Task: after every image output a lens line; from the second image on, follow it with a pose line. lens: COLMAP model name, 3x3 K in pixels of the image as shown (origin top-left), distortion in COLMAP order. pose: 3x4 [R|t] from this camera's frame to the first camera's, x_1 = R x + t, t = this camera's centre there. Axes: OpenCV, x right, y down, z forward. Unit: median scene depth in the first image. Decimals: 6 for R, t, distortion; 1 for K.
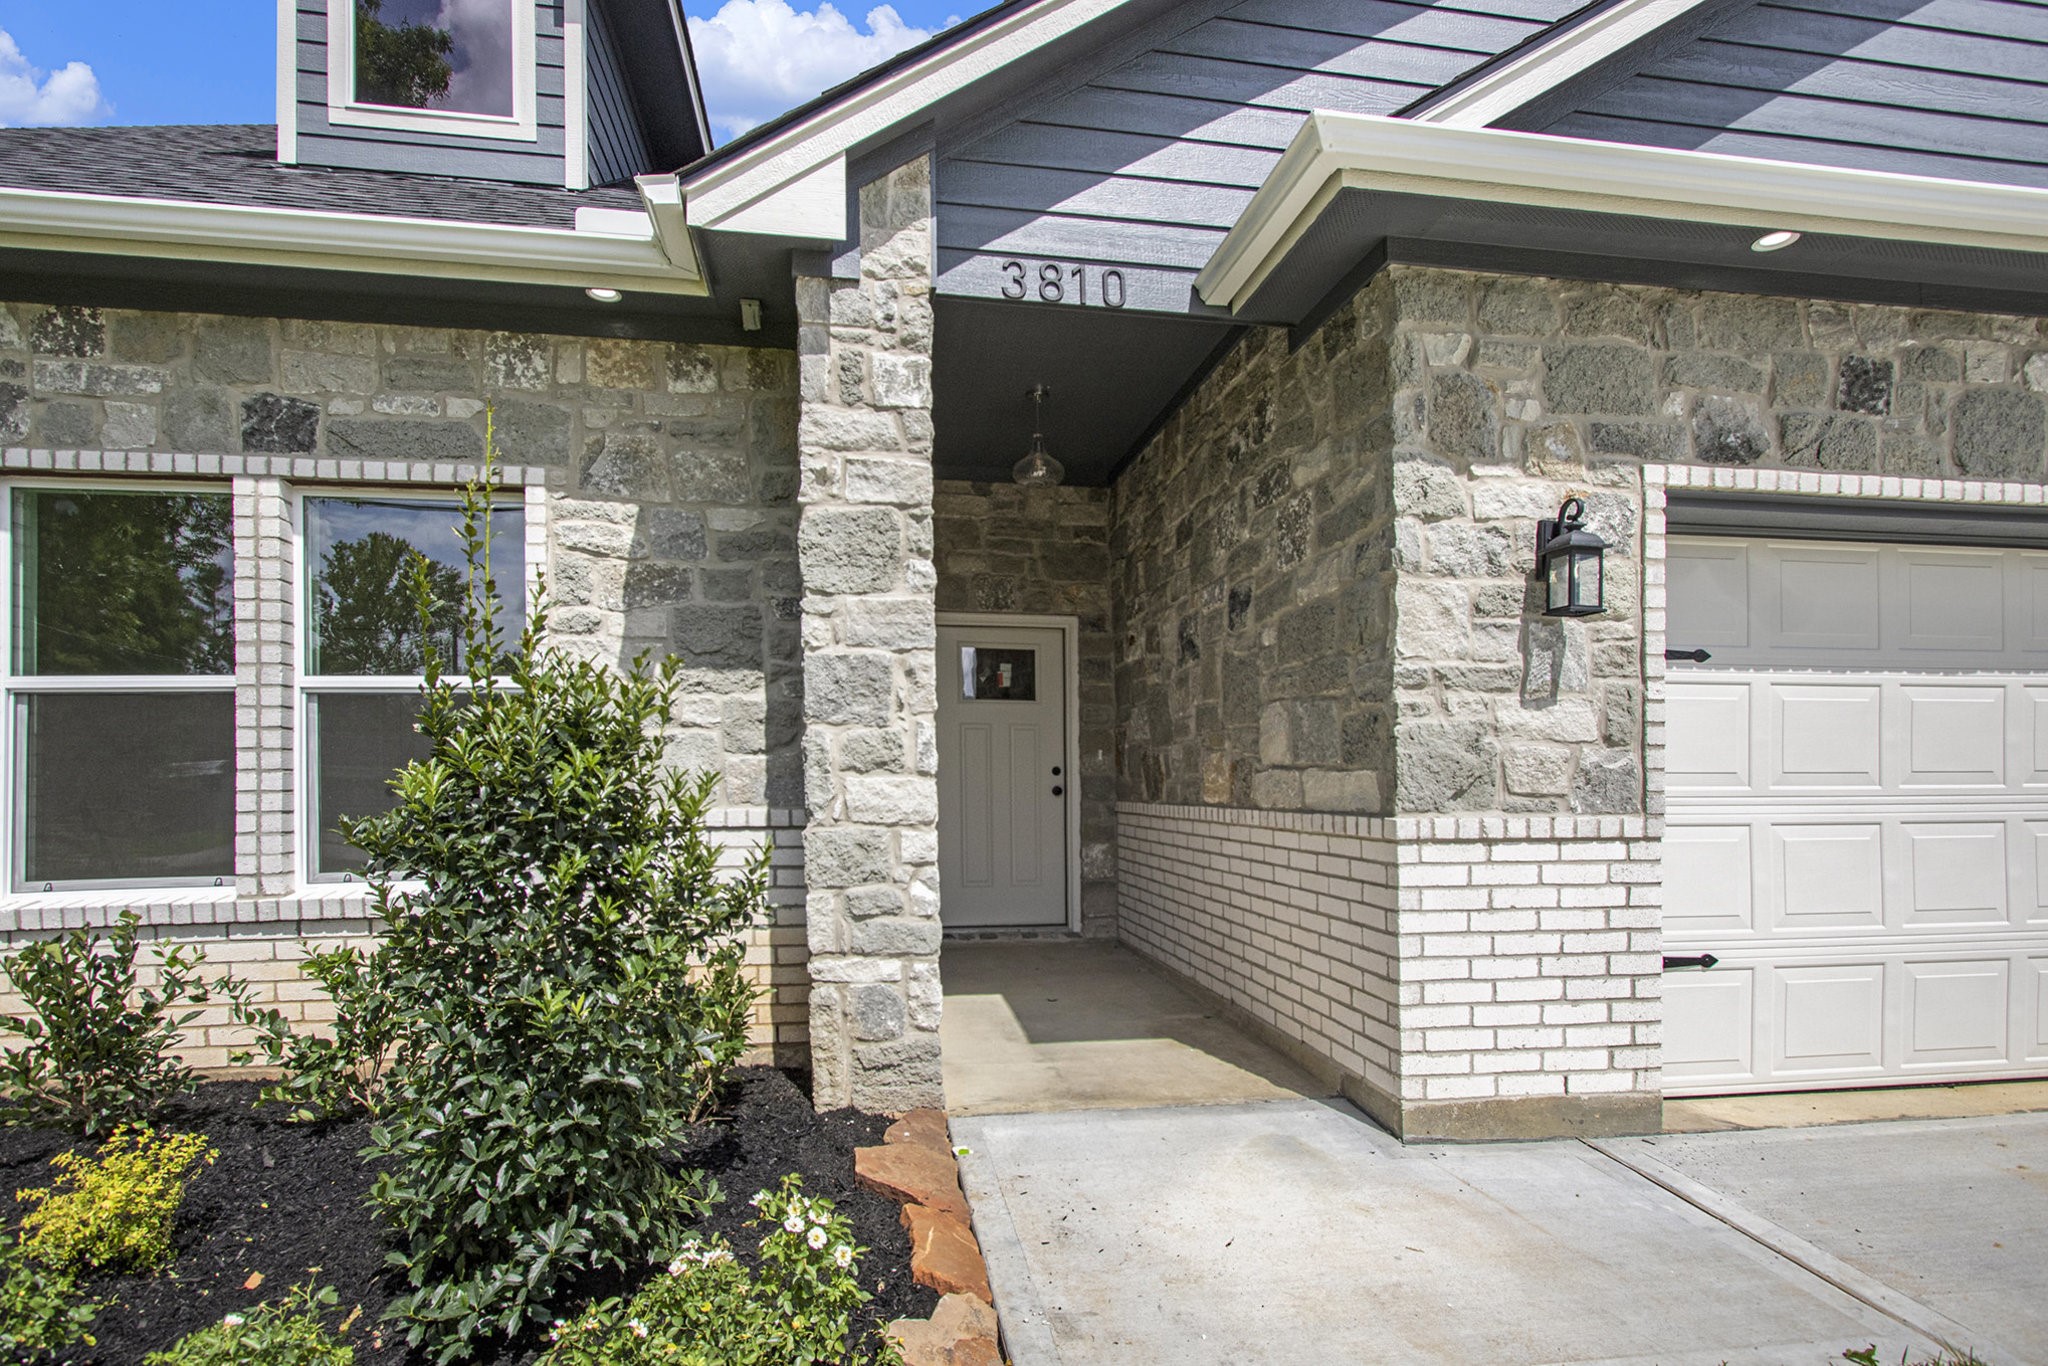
lens RADIAL K [[969.5, 0, 1022.3], [0, 969.5, 688.0], [0, 0, 1]] dist [-0.000210, 0.000210]
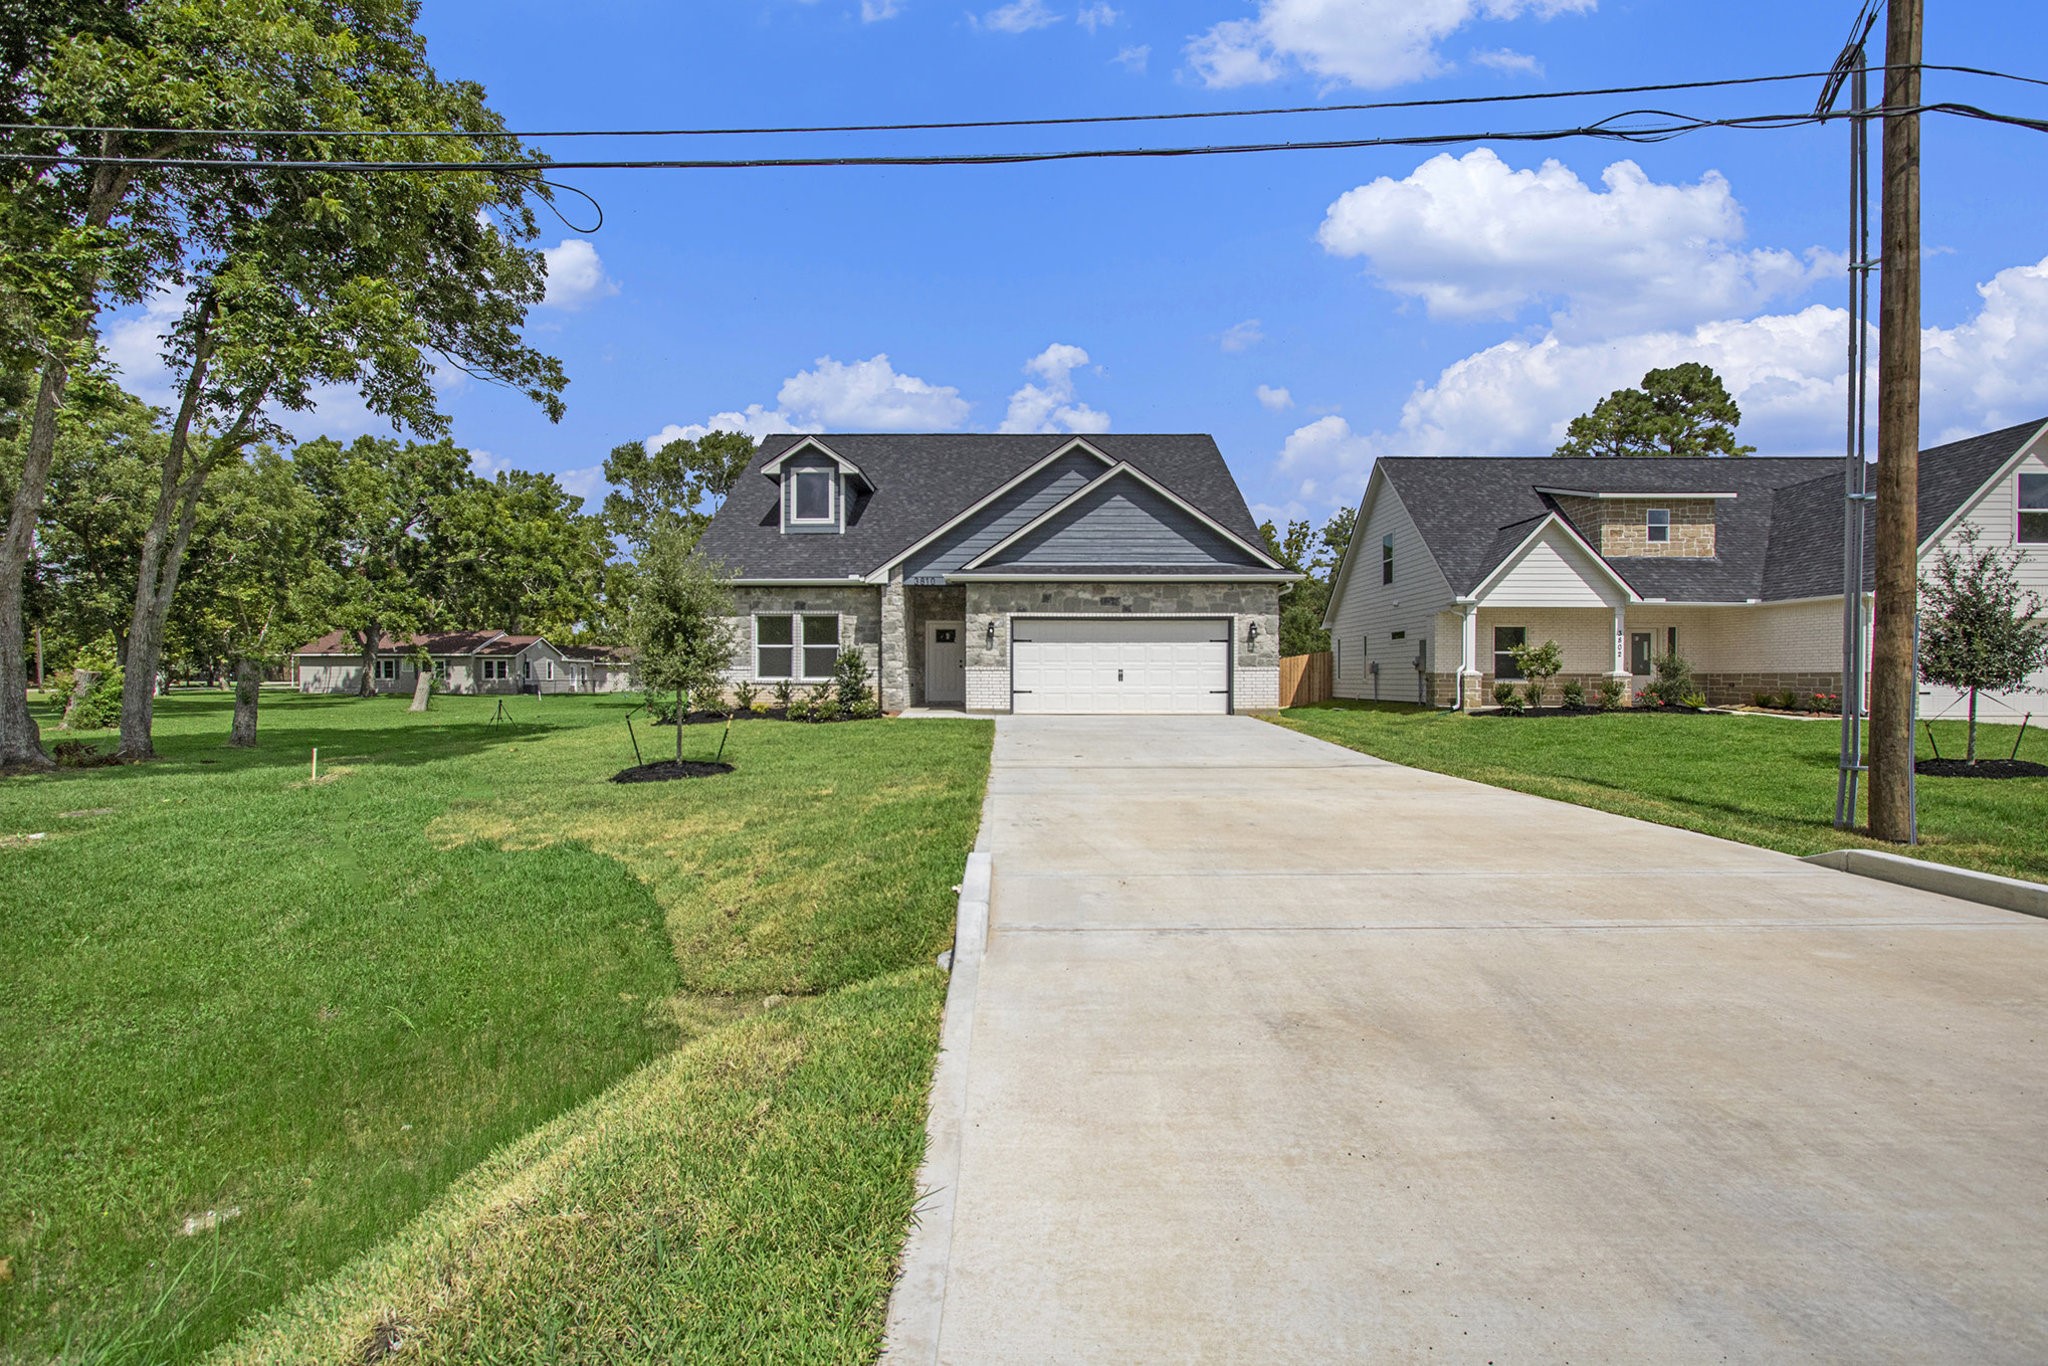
lens RADIAL K [[969.5, 0, 1024.4], [0, 969.5, 680.8], [0, 0, 1]] dist [-0.000210, 0.000210]
pose [[0.981133, -0.000739, -0.193332, 1.915402], [0.001184, 0.999997, 0.002184, 0.196713], [0.193330, -0.002372, 0.981131, -5.065159]]
